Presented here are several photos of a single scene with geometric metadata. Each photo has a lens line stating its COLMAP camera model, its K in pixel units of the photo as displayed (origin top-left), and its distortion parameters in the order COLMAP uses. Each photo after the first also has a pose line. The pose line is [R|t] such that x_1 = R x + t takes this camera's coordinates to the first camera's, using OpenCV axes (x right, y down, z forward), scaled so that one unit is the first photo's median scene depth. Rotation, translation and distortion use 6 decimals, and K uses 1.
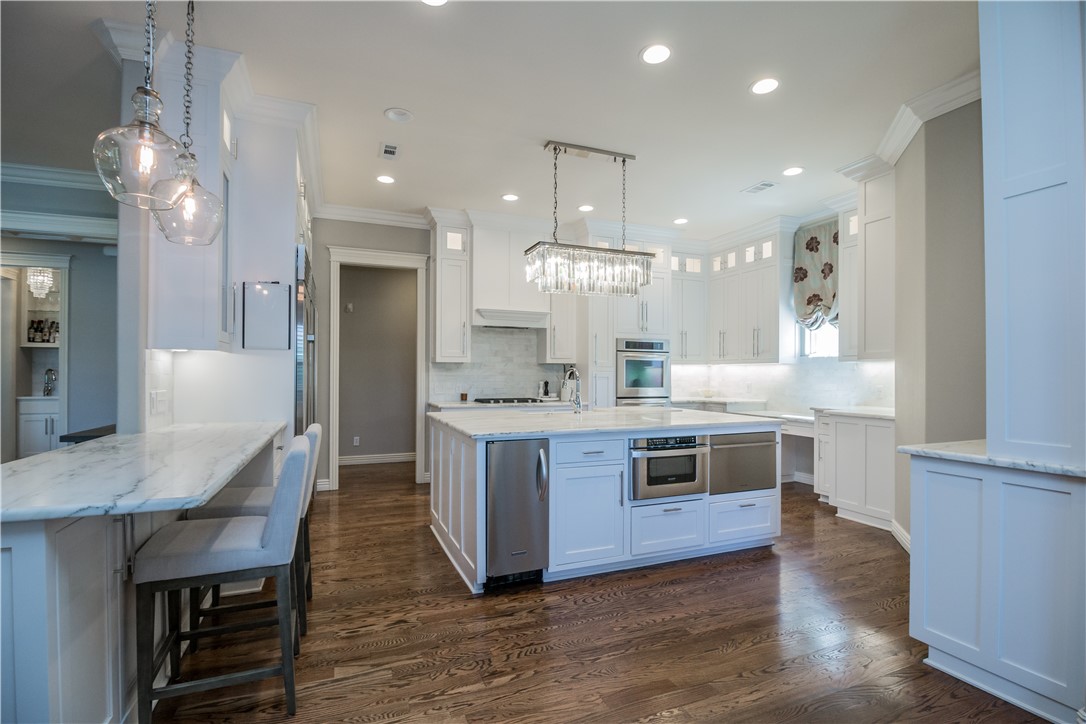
lens RADIAL K [[503.2, 0, 540.0], [0, 503.2, 369.0], [0, 0, 1]] dist [-0.013217, -0.006045]
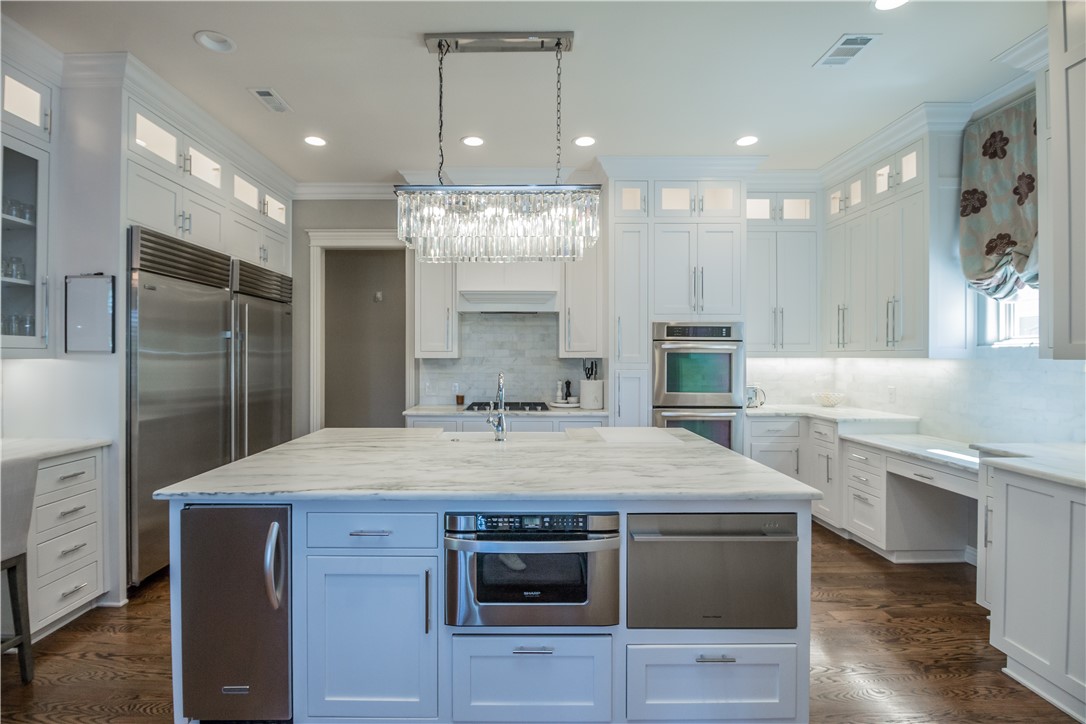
lens RADIAL K [[503.2, 0, 534.0], [0, 503.2, 355.0], [0, 0, 1]] dist [-0.013217, -0.006045]
pose [[0.928484, -0.003465, -0.371356, 0.265074], [0.006326, 0.999959, 0.006487, -0.021772], [0.371319, -0.008372, 0.928468, 0.291245]]
